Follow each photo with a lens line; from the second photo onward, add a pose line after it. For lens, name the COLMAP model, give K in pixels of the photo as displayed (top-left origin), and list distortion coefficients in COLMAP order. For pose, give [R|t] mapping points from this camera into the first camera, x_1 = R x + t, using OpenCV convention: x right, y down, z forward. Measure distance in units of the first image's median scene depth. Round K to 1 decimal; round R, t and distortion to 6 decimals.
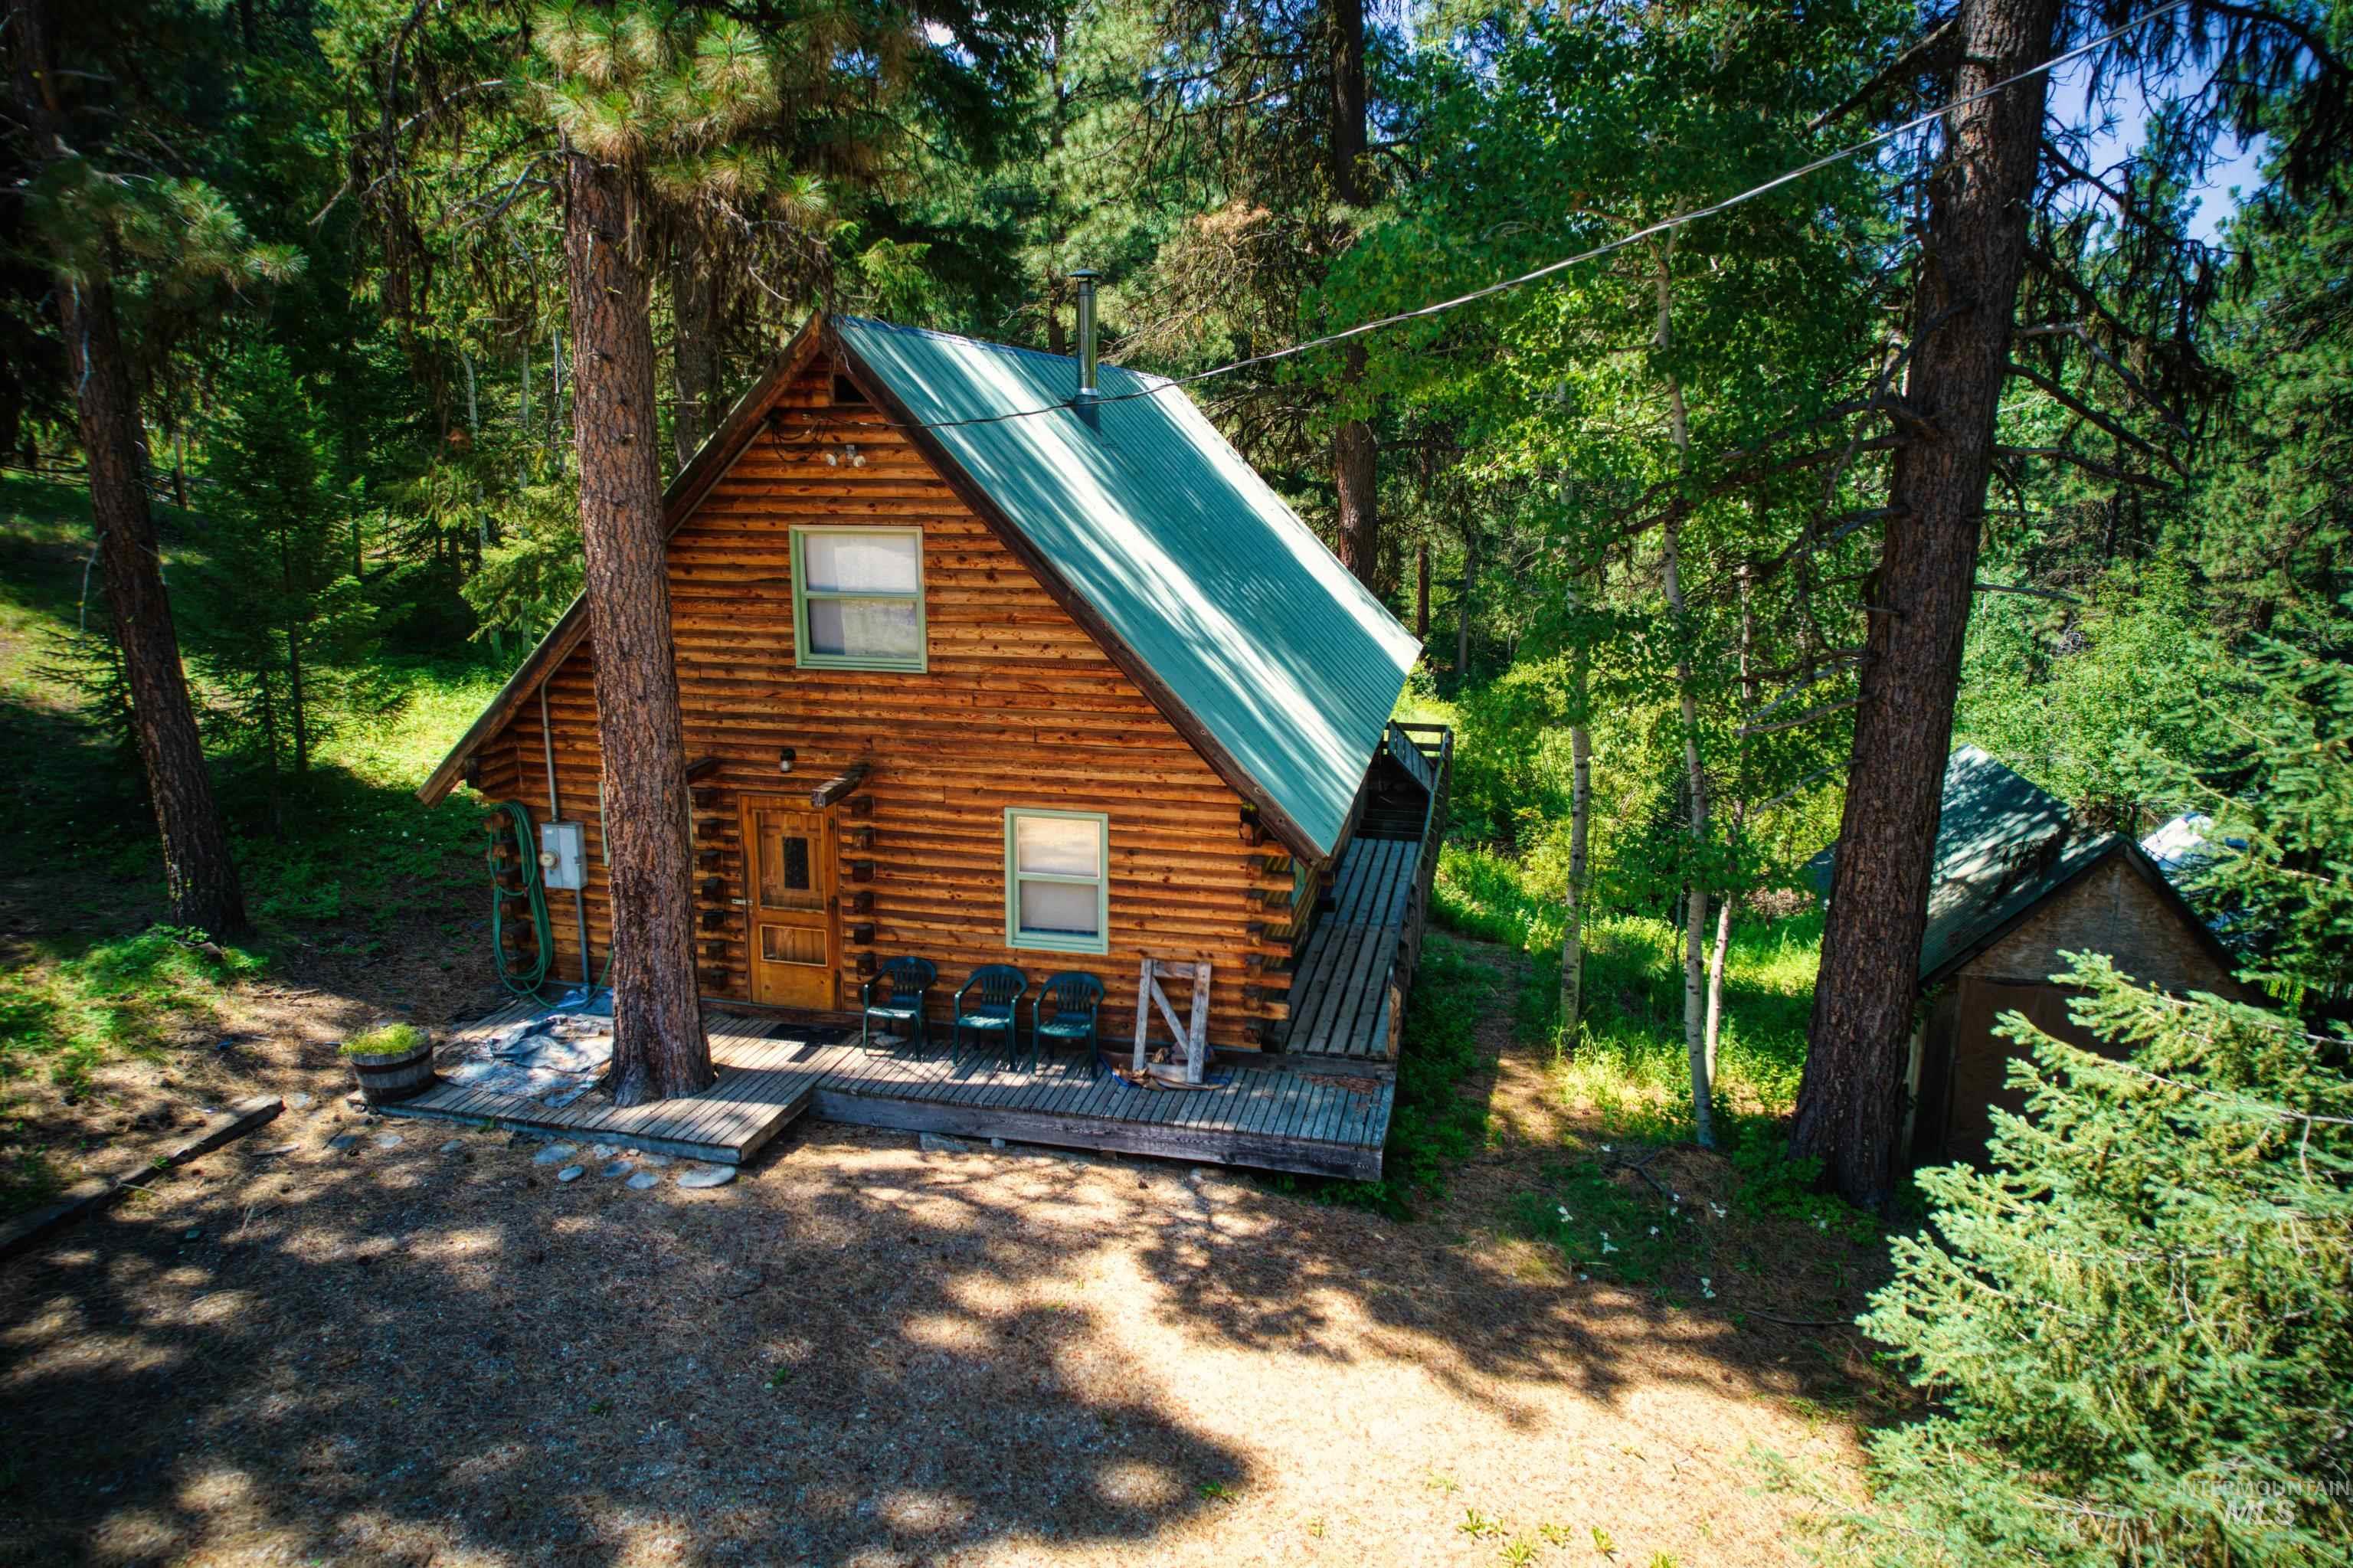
lens RADIAL K [[1501.5, 0, 1243.0], [0, 1501.5, 787.7], [0, 0, 1]] dist [-0.079474, 0.047875]
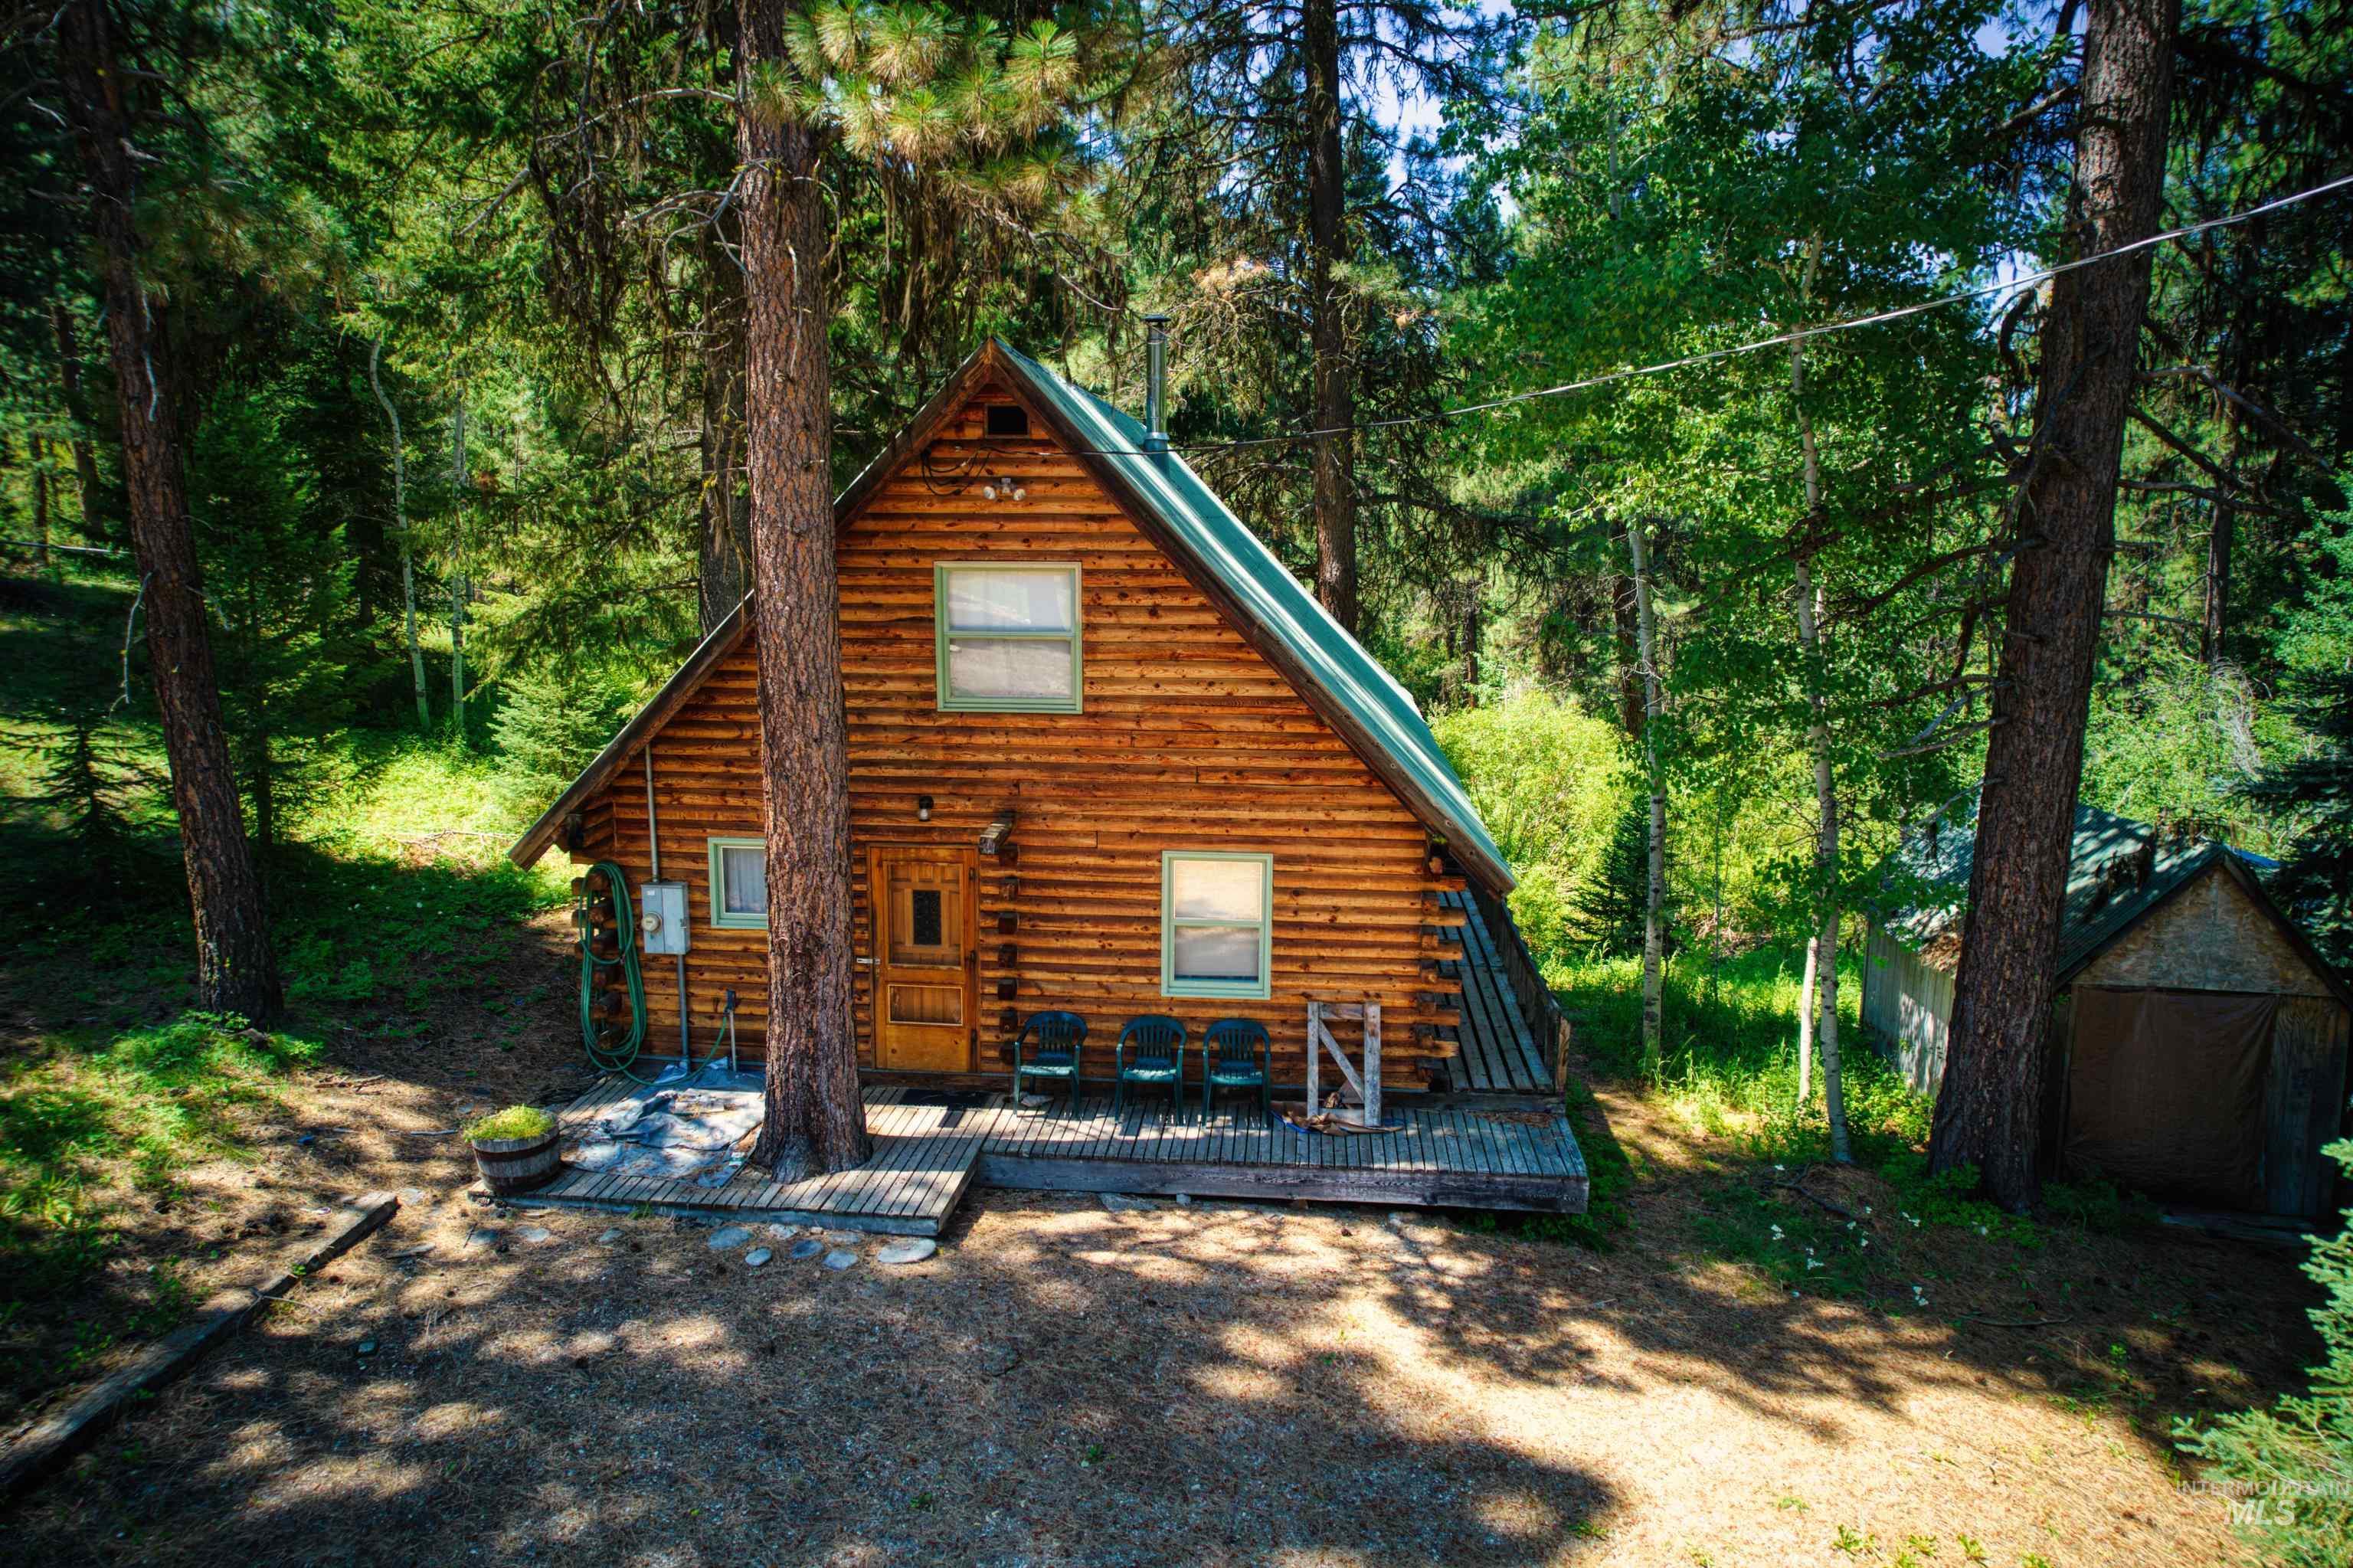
lens RADIAL K [[1501.5, 0, 1243.0], [0, 1501.5, 787.7], [0, 0, 1]] dist [-0.079474, 0.047875]
pose [[0.992039, -0.023120, 0.123792, -0.232835], [0.028972, 0.998536, -0.045686, 0.018592], [-0.122554, 0.048909, 0.991256, 0.030206]]
